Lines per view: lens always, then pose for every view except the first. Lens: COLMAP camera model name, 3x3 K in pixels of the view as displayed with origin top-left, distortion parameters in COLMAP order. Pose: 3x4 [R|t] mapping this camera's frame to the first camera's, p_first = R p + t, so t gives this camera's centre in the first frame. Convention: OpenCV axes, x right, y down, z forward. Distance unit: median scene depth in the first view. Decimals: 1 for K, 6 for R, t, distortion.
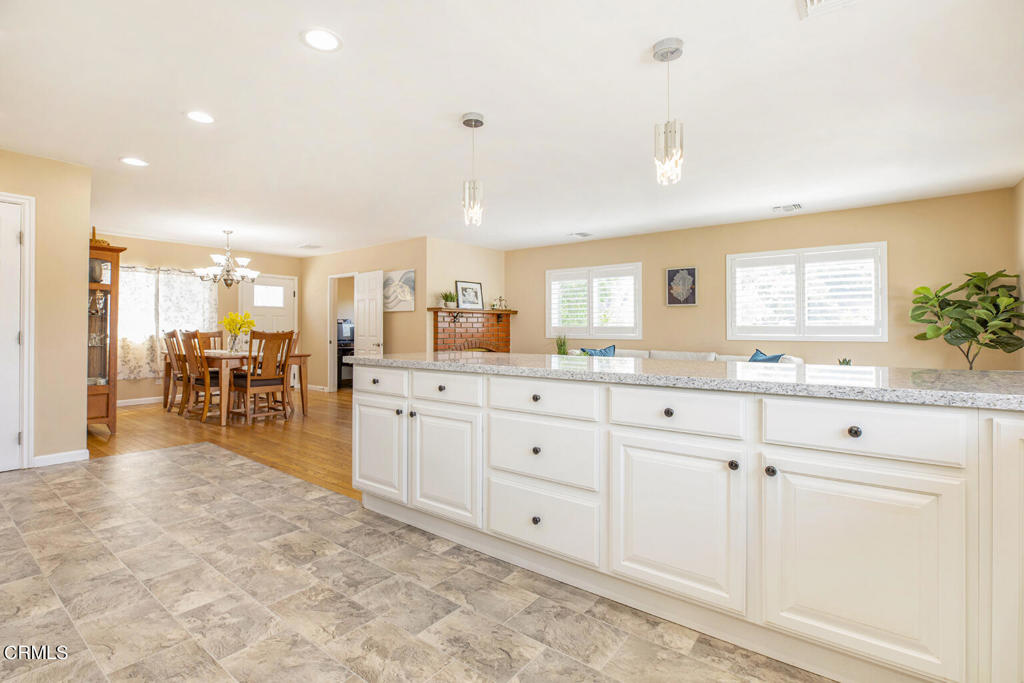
lens RADIAL K [[485.0, 0, 510.9], [0, 485.0, 322.4], [0, 0, 1]] dist [0.001122, 0.000149]
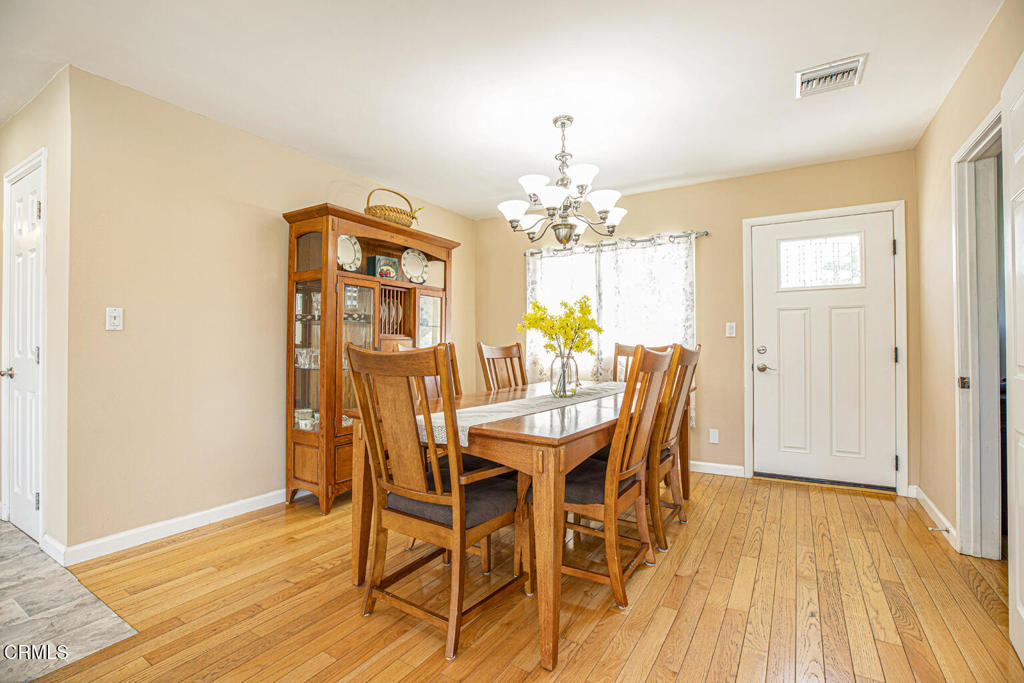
lens RADIAL K [[474.9, 0, 512.0], [0, 474.9, 341.5], [0, 0, 1]] dist [-0.001986, -0.000074]
pose [[0.135355, -0.005777, -0.990780, -0.148372], [0.017496, 0.999841, -0.003439, 0.013968], [0.990643, -0.016869, 0.135435, 0.808831]]
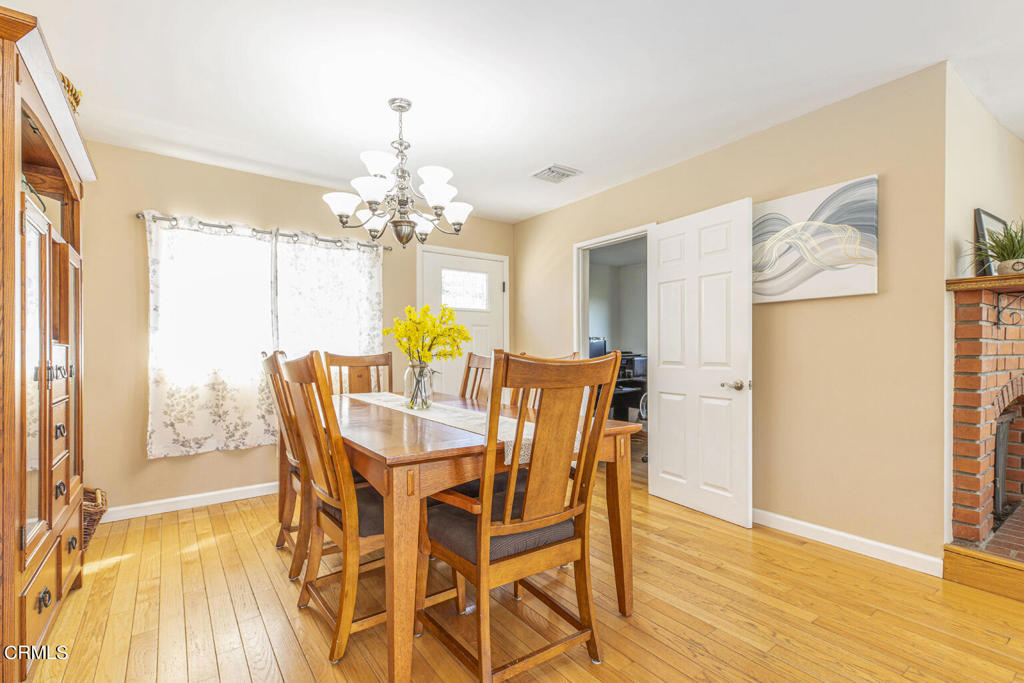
lens RADIAL K [[476.4, 0, 529.1], [0, 476.4, 356.3], [0, 0, 1]] dist [0.023271, 0.000078]
pose [[0.967890, -0.002008, -0.251366, -0.346905], [0.008926, 0.999612, 0.026384, 0.009539], [0.251215, -0.027781, 0.967533, 0.581607]]
